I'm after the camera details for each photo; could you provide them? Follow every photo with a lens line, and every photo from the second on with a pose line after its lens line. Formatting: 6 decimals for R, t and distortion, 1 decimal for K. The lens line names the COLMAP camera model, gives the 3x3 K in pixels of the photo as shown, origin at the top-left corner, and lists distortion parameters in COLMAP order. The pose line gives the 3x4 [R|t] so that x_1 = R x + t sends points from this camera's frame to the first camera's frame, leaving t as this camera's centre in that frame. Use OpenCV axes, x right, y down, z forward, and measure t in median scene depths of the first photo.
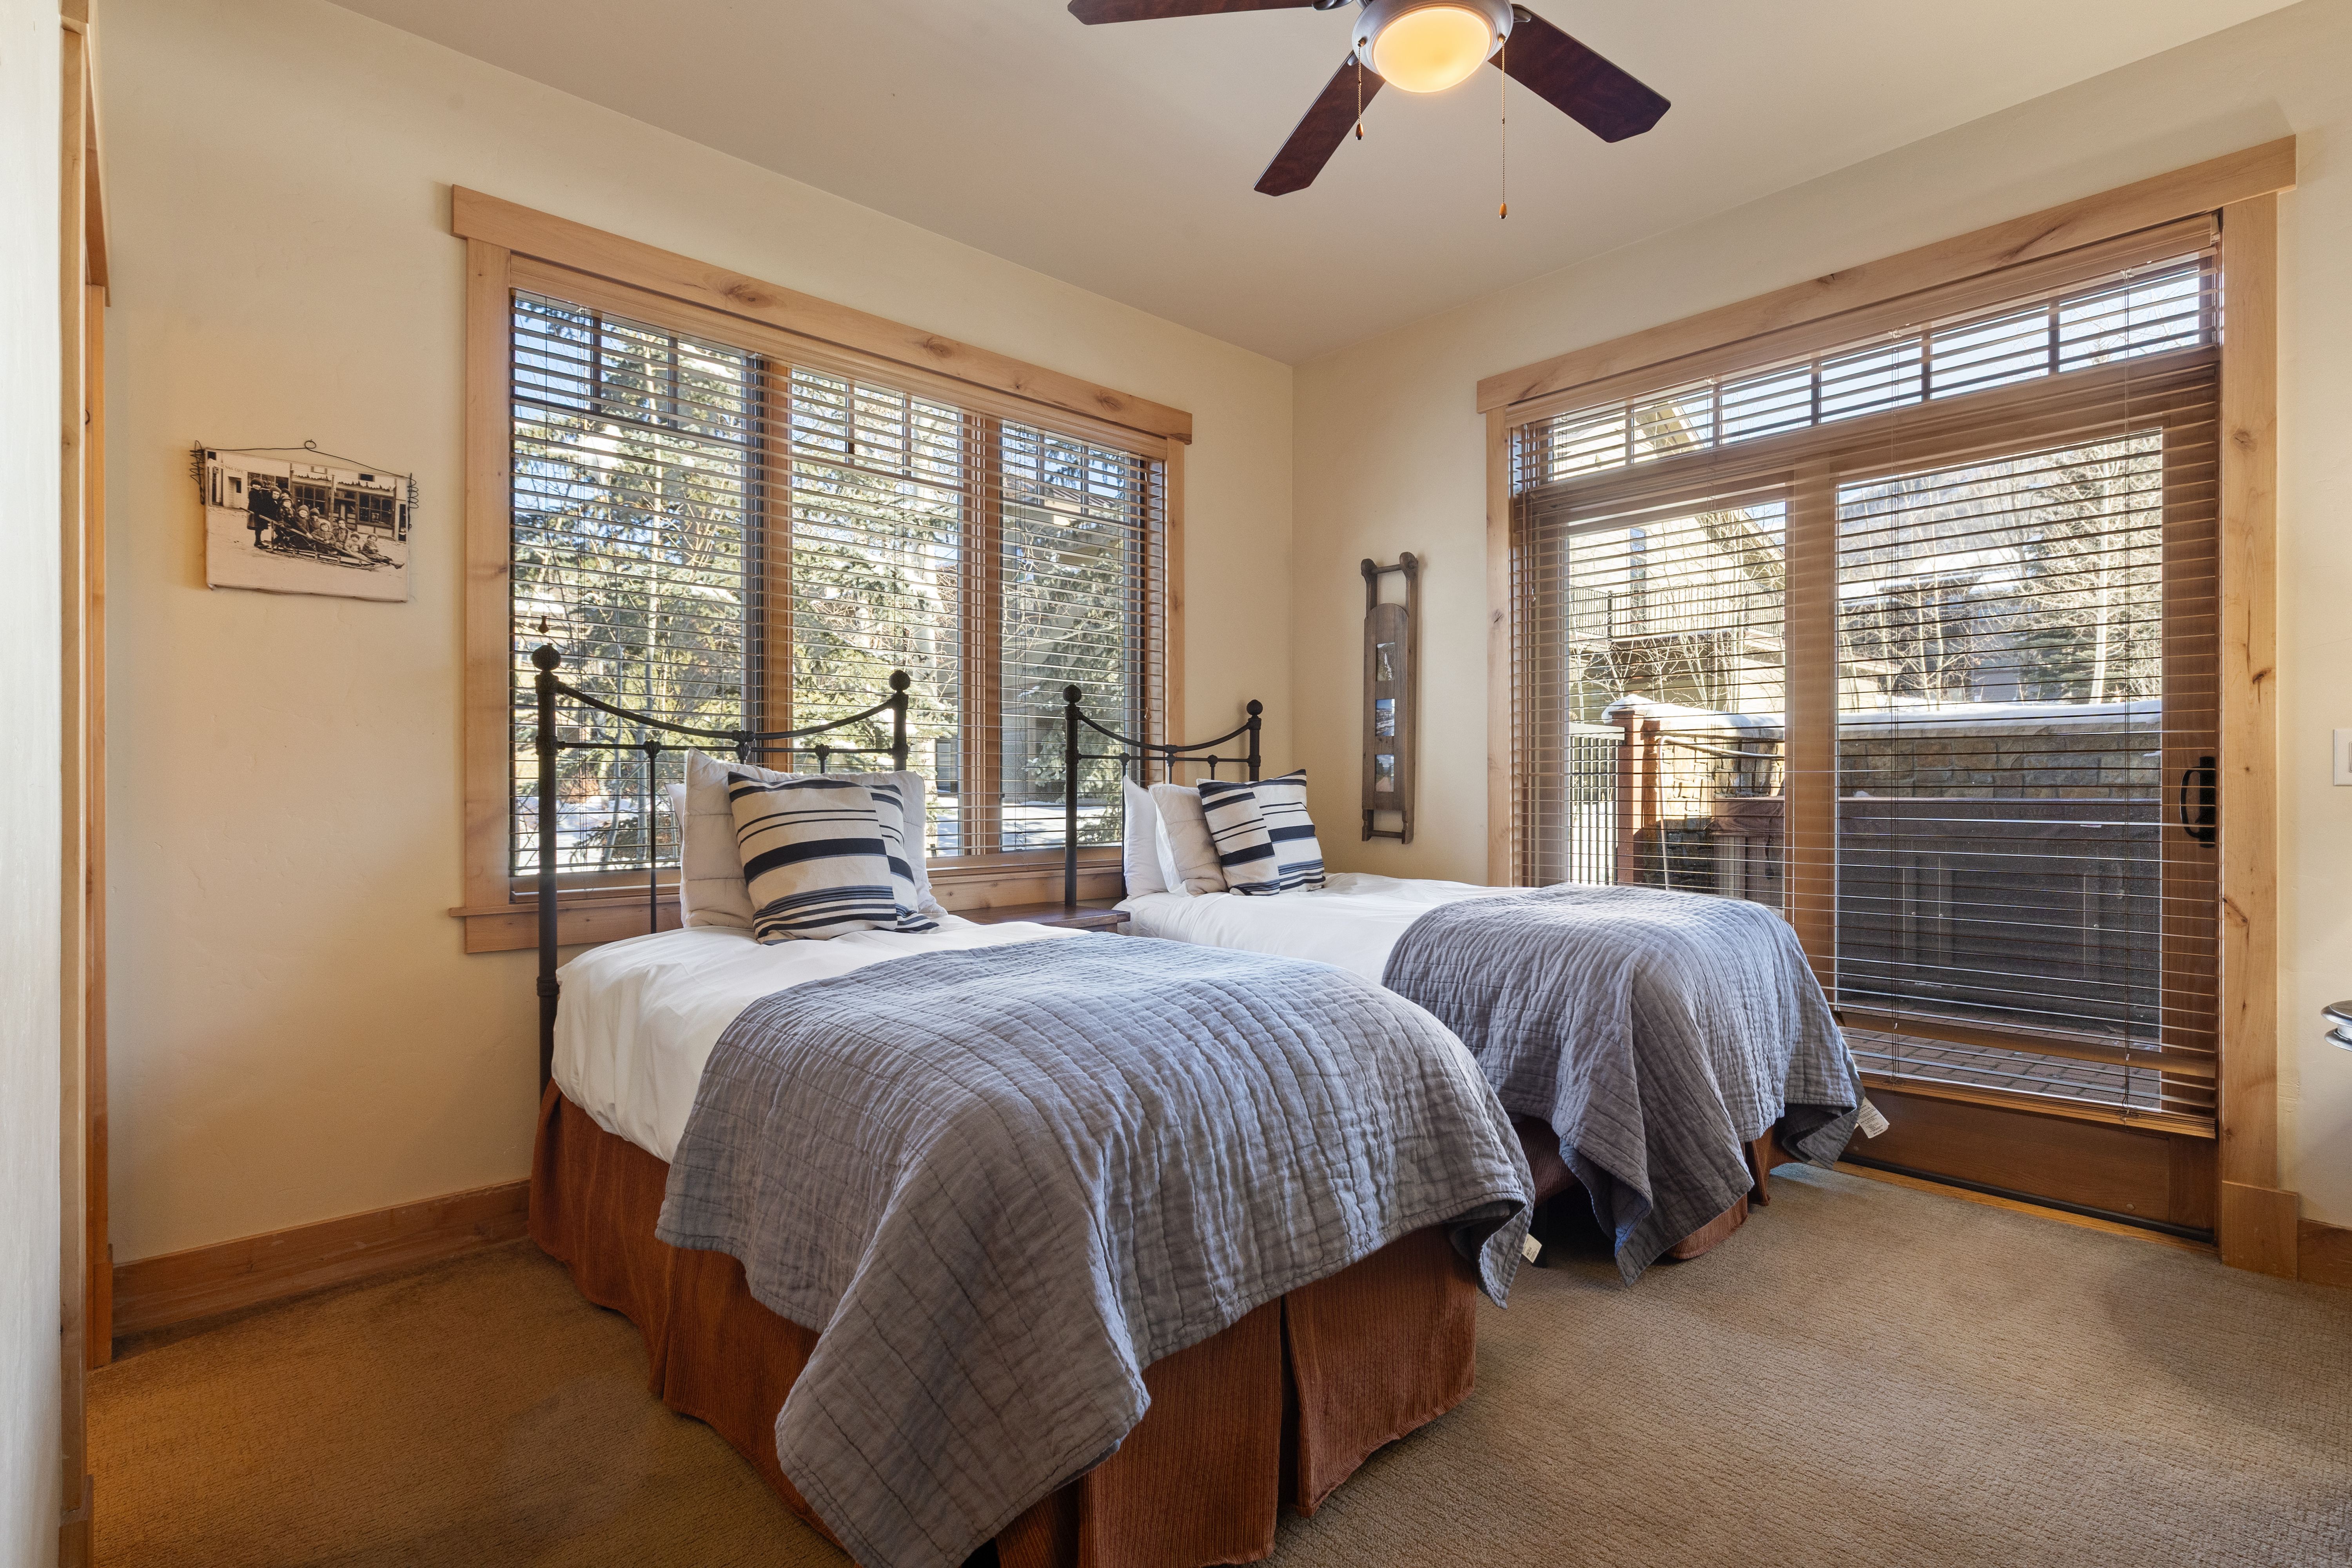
lens RADIAL K [[1115.8, 0, 1176.1], [0, 1115.8, 789.2], [0, 0, 1]] dist [-0.004084, -0.000663]
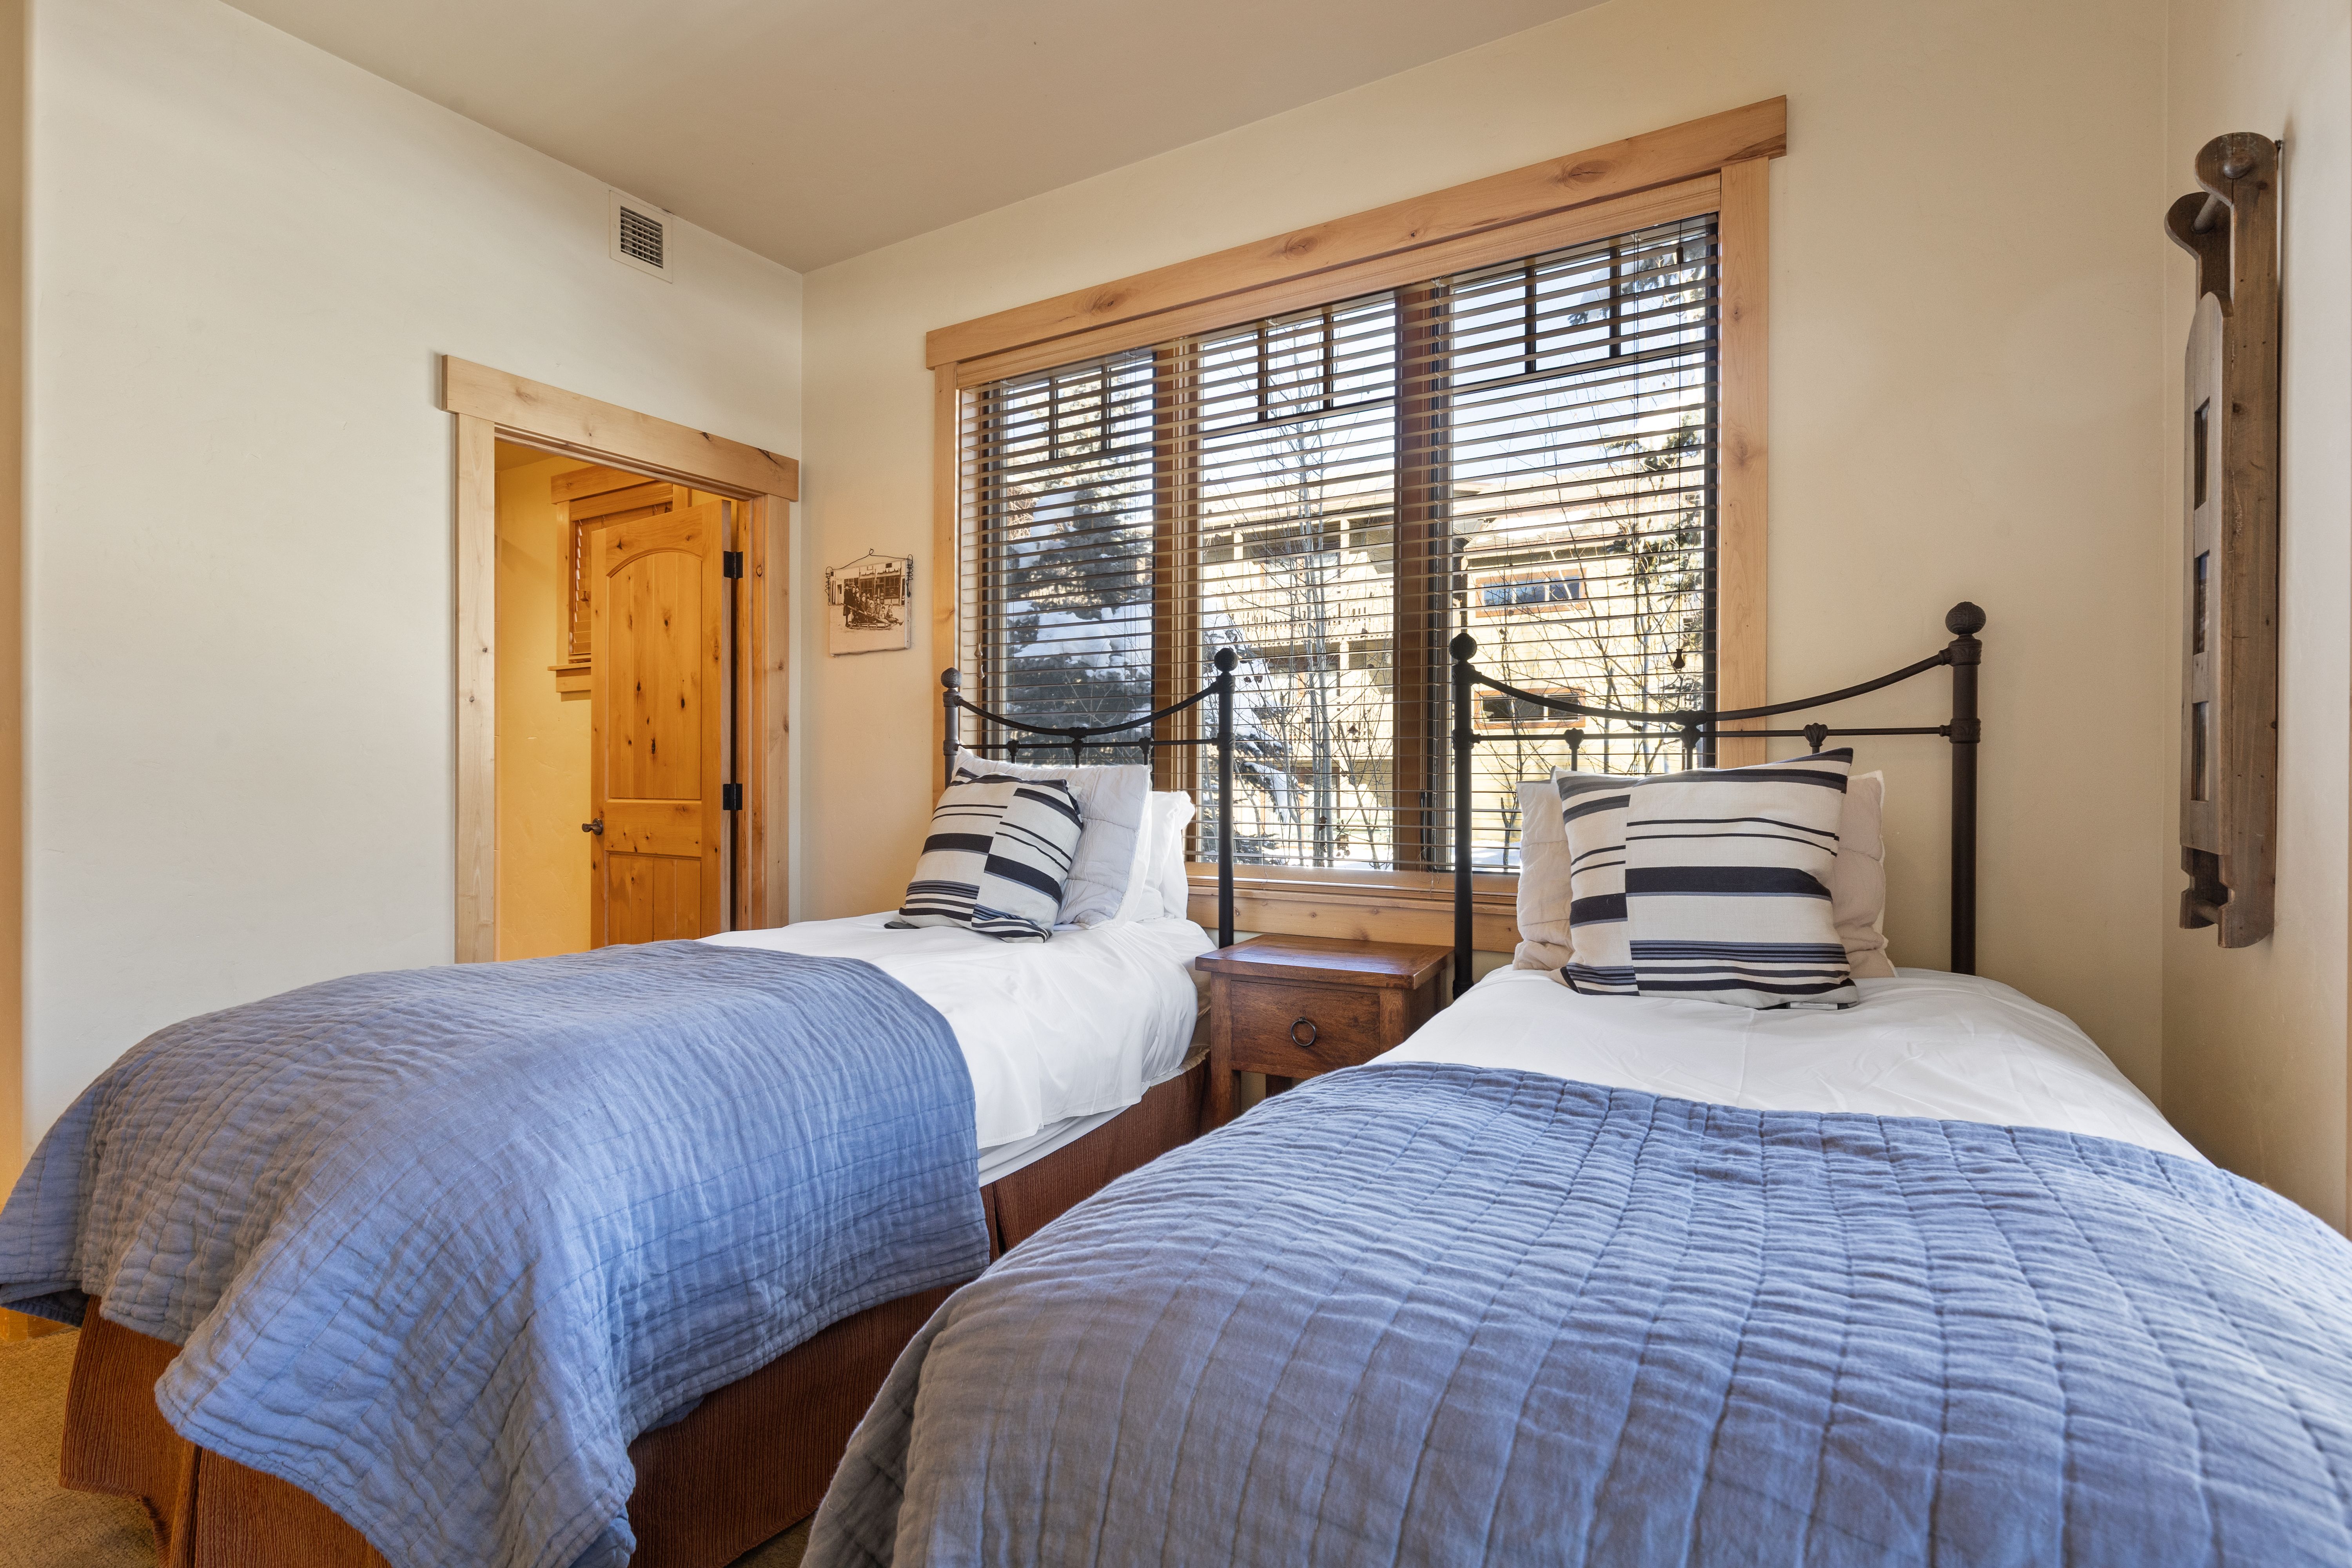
lens RADIAL K [[1115.8, 0, 1175.9], [0, 1115.8, 777.1], [0, 0, 1]] dist [-0.004084, -0.000663]
pose [[0.277455, 0.001107, -0.960738, 0.698375], [-0.003233, 0.999995, 0.000218, -0.007201], [0.960733, 0.003046, 0.277457, 0.877091]]
